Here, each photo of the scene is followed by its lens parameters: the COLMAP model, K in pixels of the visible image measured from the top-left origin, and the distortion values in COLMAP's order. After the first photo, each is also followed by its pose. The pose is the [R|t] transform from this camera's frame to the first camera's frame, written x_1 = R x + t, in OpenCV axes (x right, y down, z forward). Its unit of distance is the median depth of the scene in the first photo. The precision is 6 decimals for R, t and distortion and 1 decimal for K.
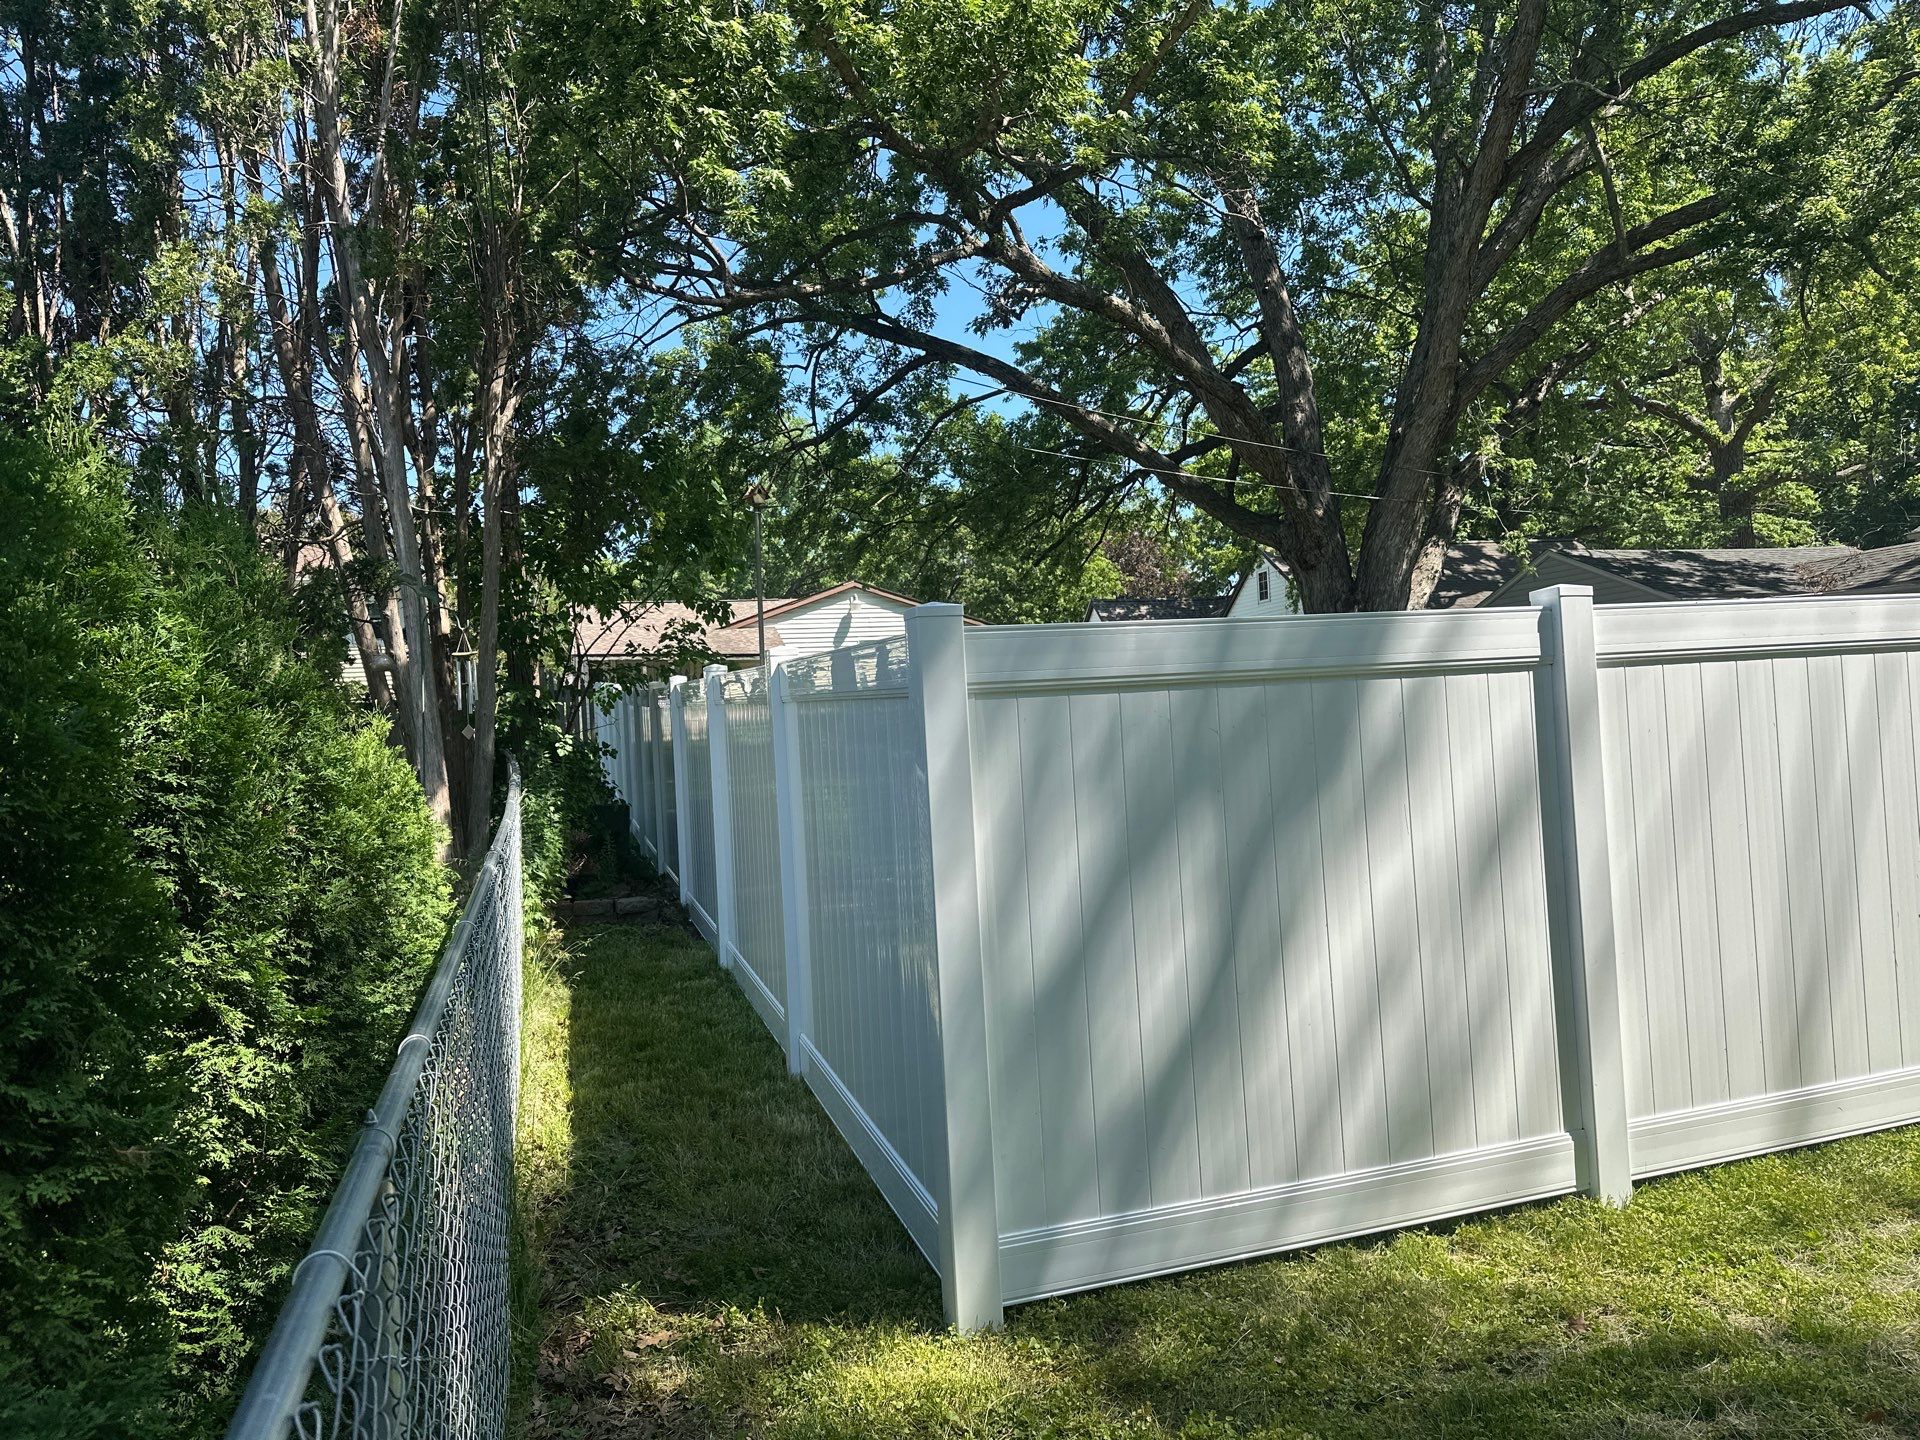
lens RADIAL K [[1339.3, 0, 956.5], [0, 1339.3, 734.9], [0, 0, 1]] dist [0.066234, -0.079937]
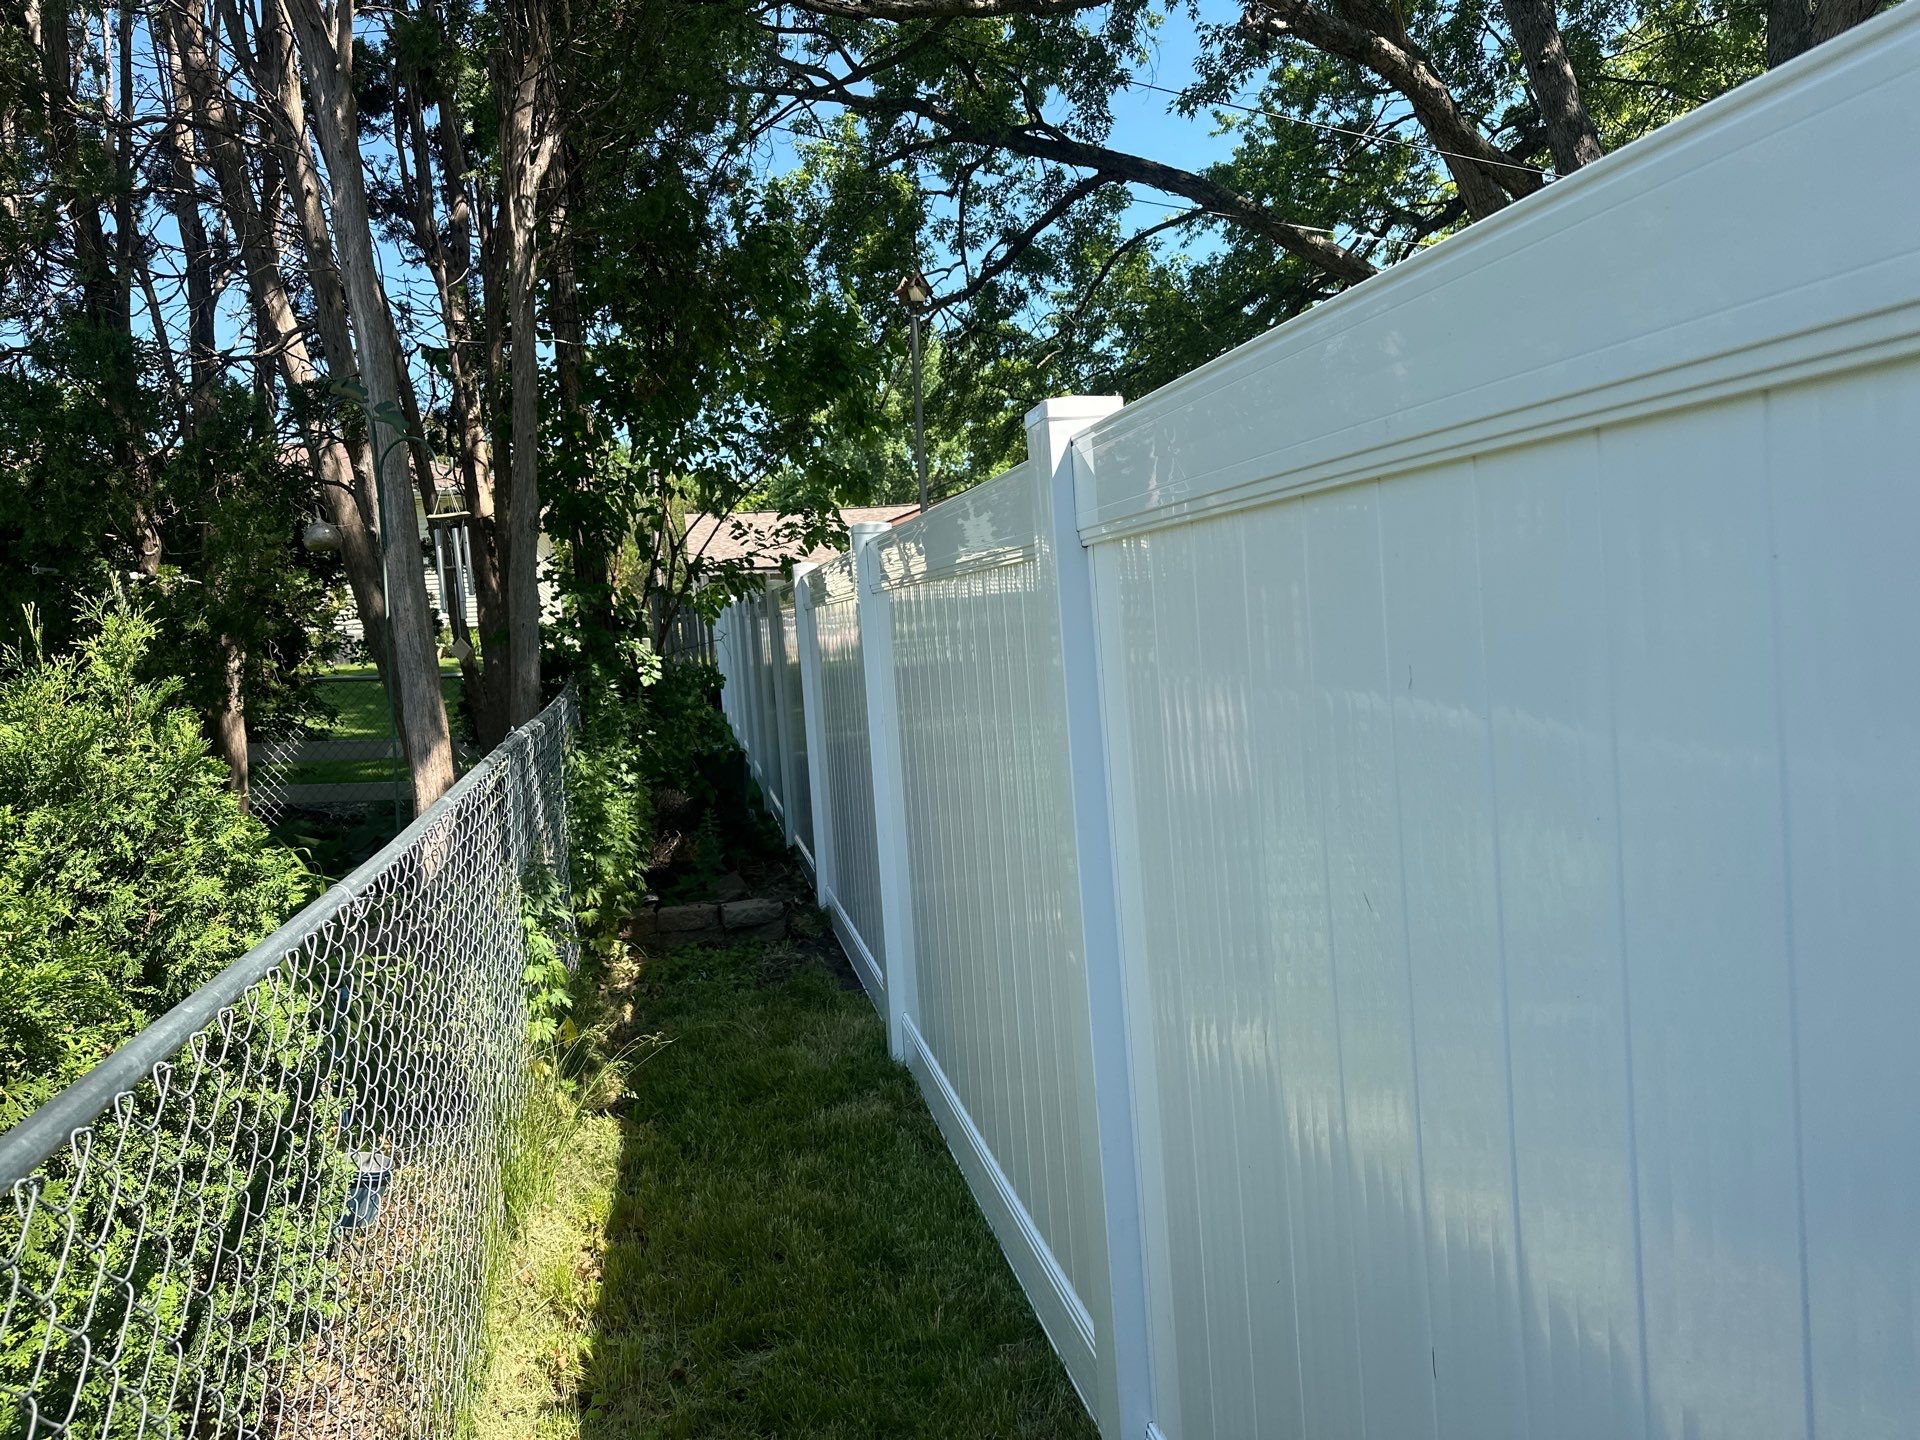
lens RADIAL K [[1339.3, 0, 950.9], [0, 1339.3, 749.1], [0, 0, 1]] dist [0.066234, -0.079937]
pose [[0.995190, -0.009021, -0.097544, -0.047202], [0.015952, 0.997384, 0.070509, 0.001516], [0.096653, -0.071726, 0.992730, 0.223840]]
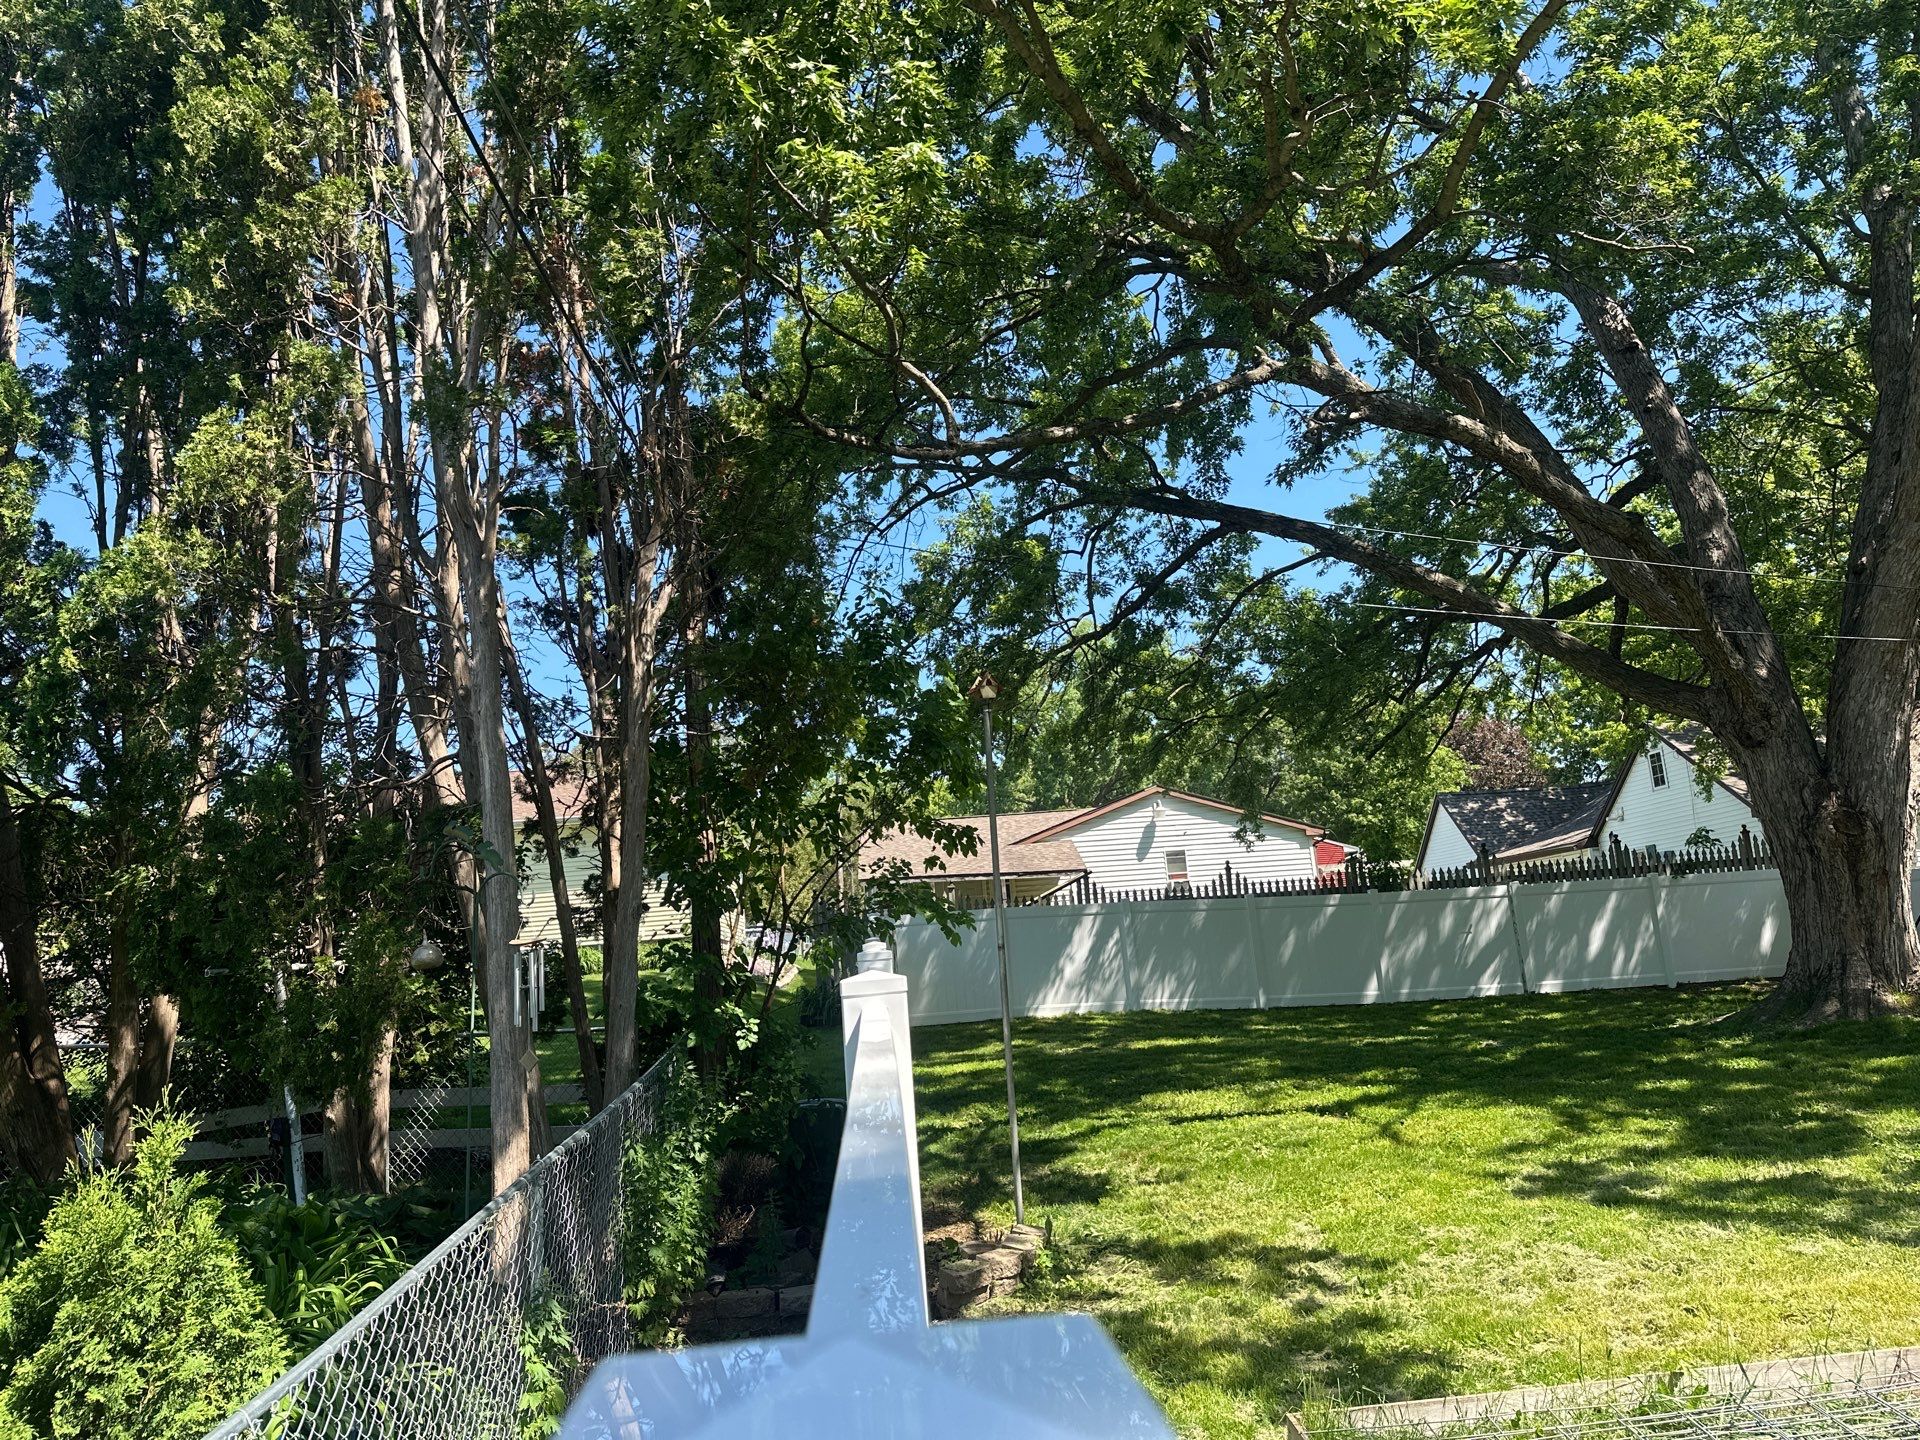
lens RADIAL K [[1339.3, 0, 945.6], [0, 1339.3, 721.2], [0, 0, 1]] dist [0.066234, -0.079937]
pose [[0.970170, -0.059300, -0.235061, 0.001793], [0.020462, 0.986192, -0.164338, -0.027513], [0.241560, 0.154626, 0.957987, 0.201089]]
